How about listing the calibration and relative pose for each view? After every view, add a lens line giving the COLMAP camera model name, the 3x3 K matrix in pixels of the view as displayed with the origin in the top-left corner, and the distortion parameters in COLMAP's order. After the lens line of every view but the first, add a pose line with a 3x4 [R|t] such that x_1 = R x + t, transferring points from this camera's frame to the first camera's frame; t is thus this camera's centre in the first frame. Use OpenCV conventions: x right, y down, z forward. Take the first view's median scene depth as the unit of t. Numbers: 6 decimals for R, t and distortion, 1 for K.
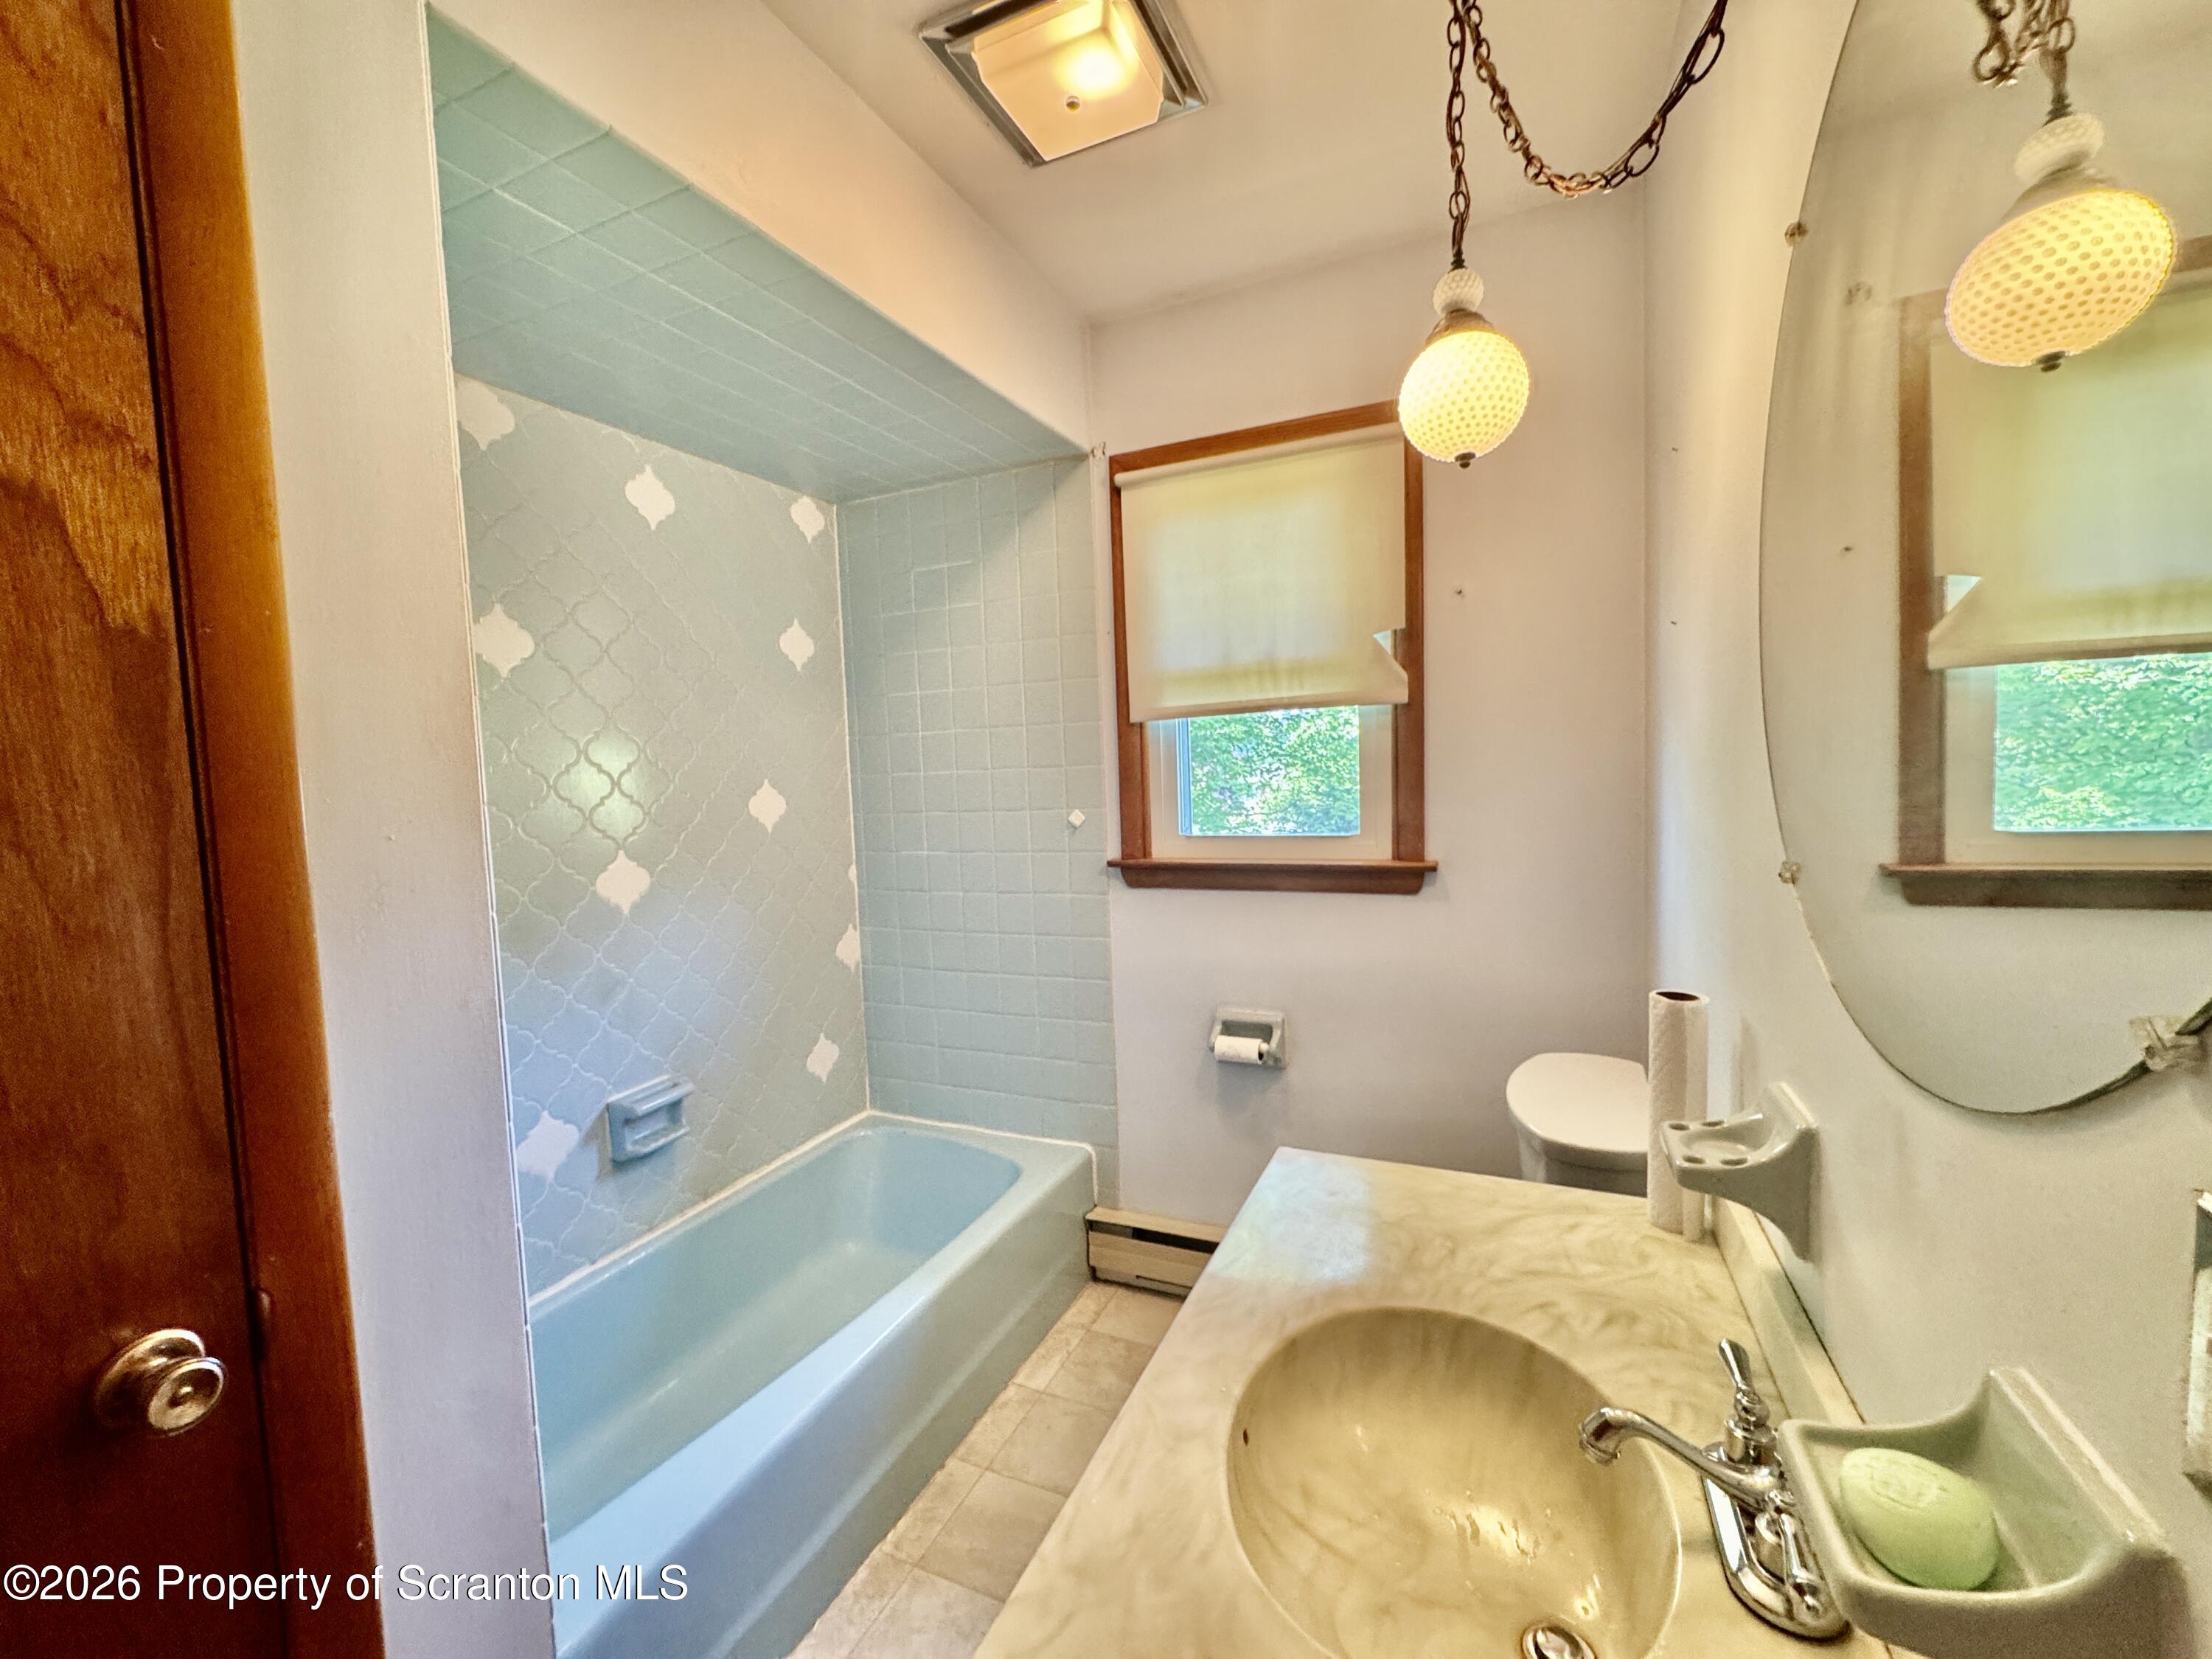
lens RADIAL K [[887.1, 0, 1106.0], [0, 887.1, 829.5], [0, 0, 1]] dist [-0.004702, -0.000313]
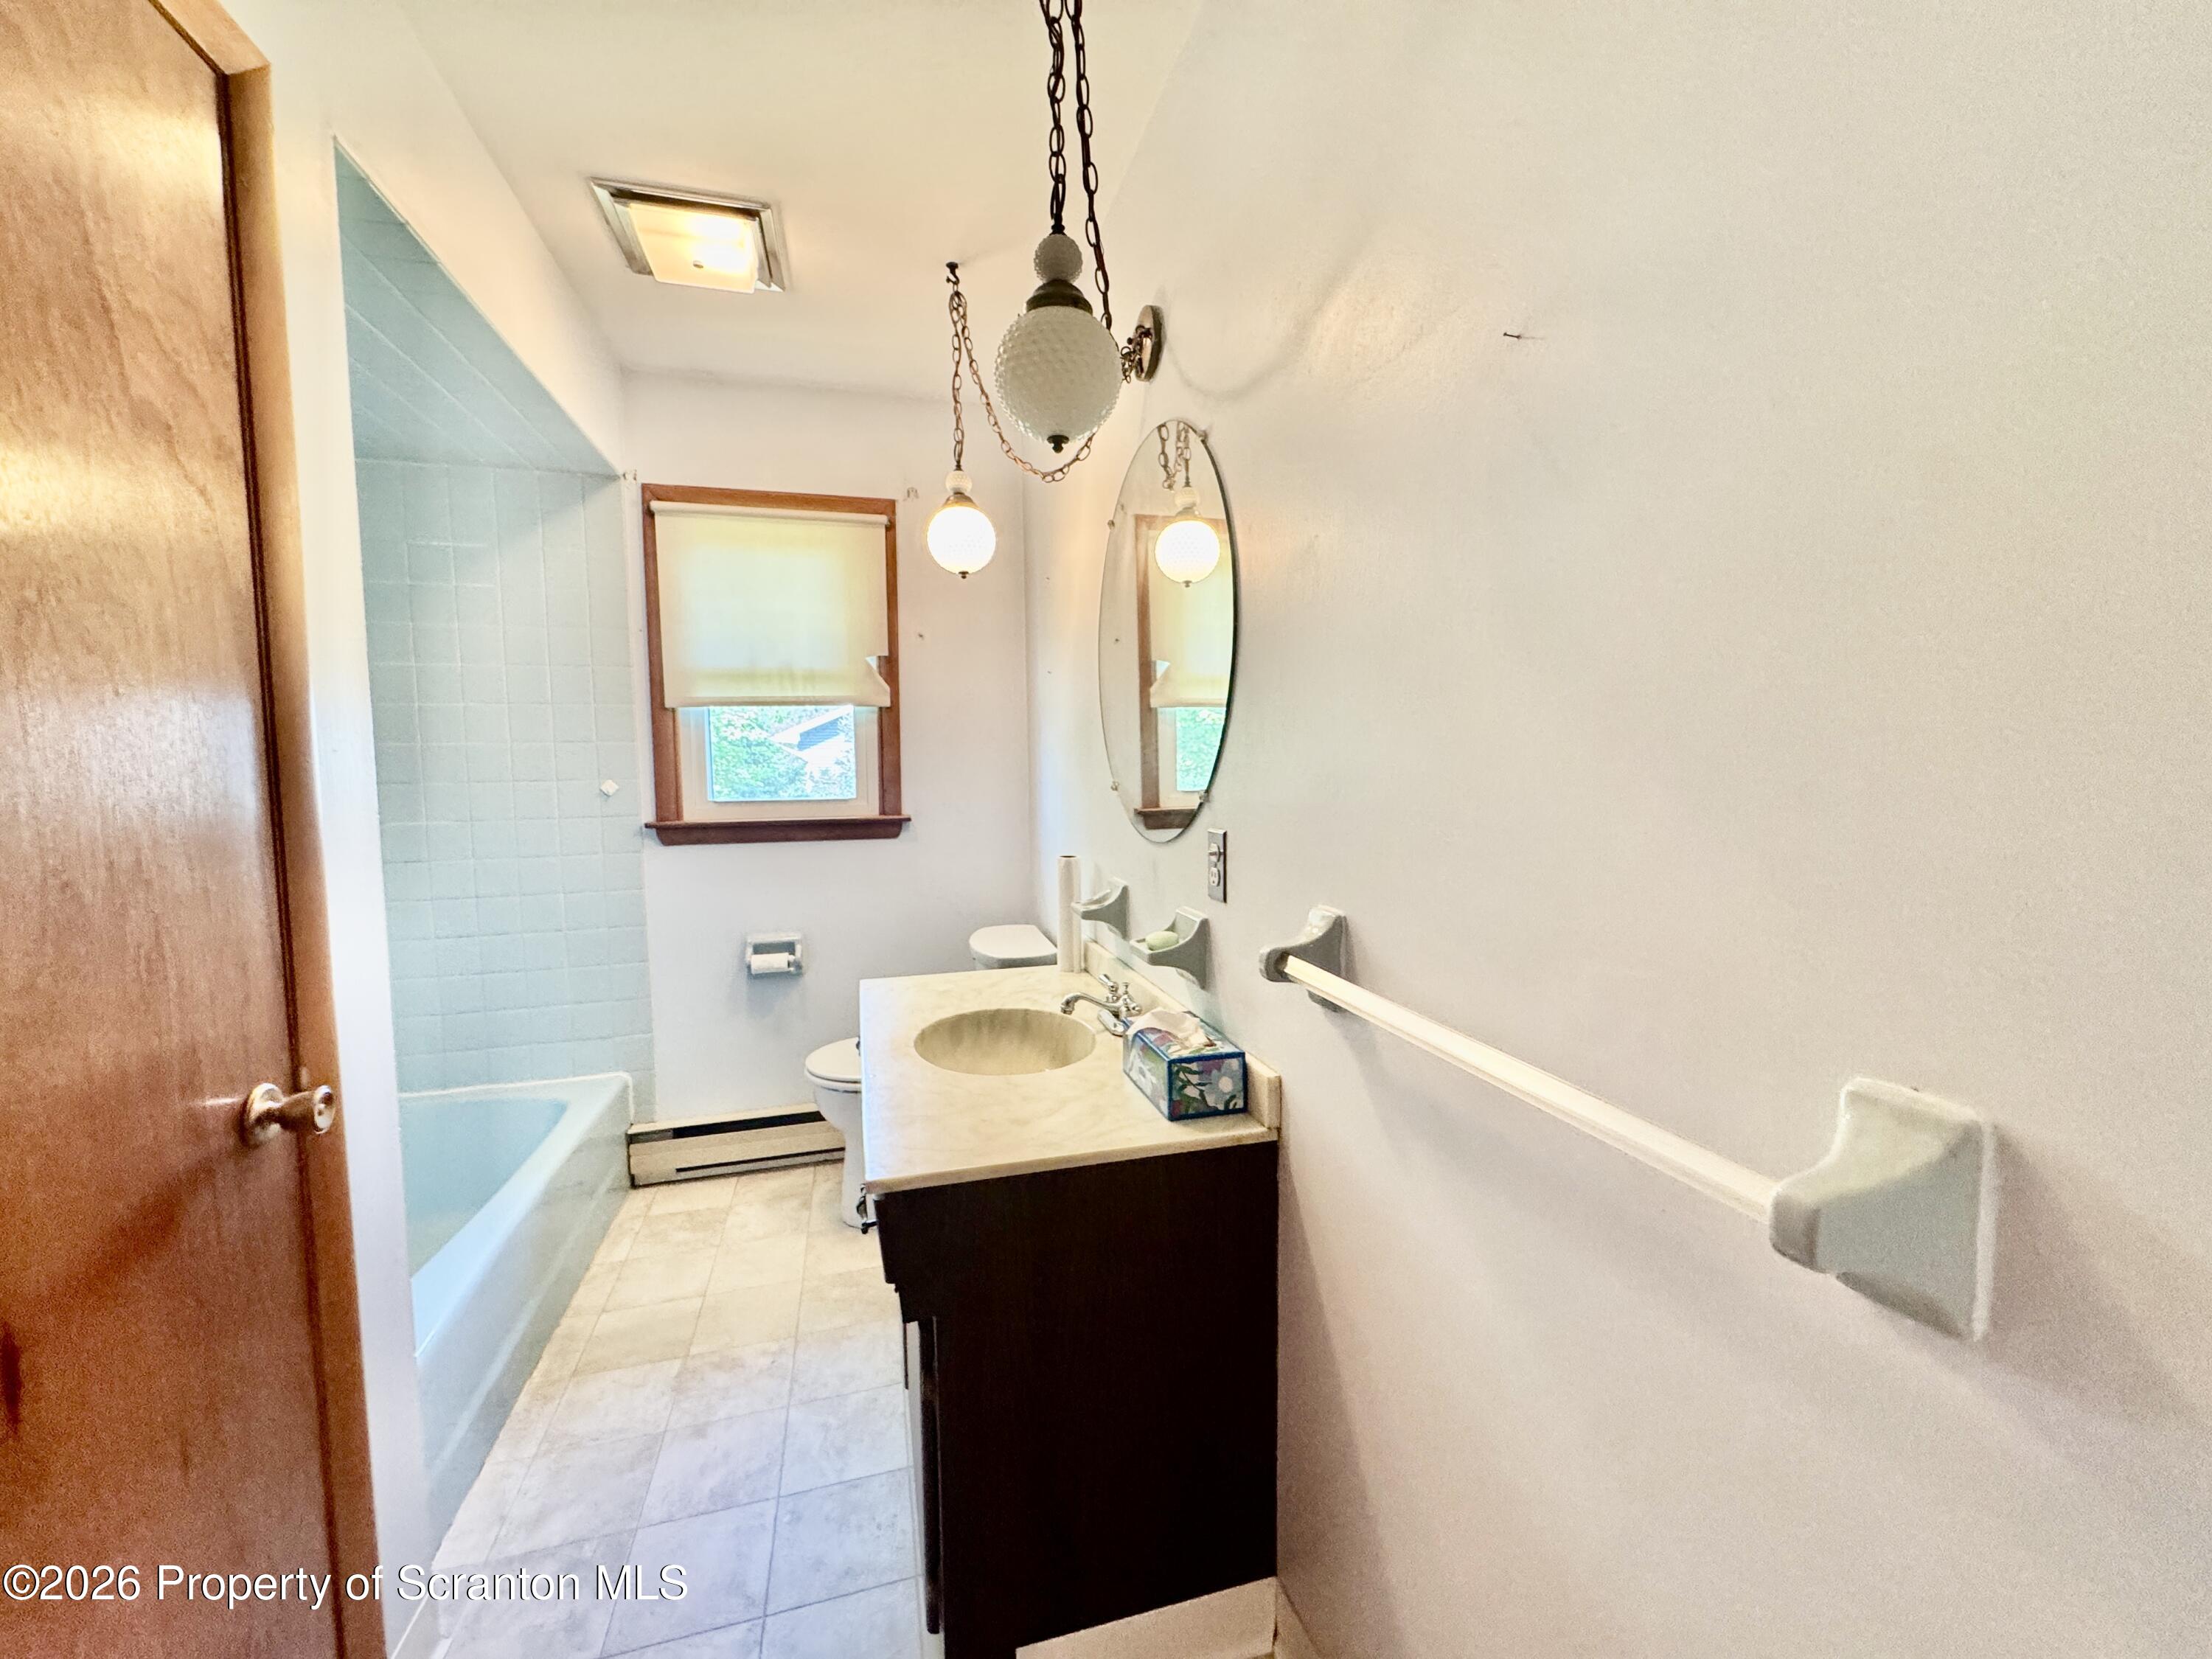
lens RADIAL K [[887.1, 0, 1106.0], [0, 887.1, 829.5], [0, 0, 1]] dist [-0.004702, -0.000313]
pose [[0.762733, -0.020789, 0.646380, -0.320290], [0.026808, 0.999640, 0.000518, 0.065542], [-0.646158, 0.016933, 0.763016, -0.327695]]
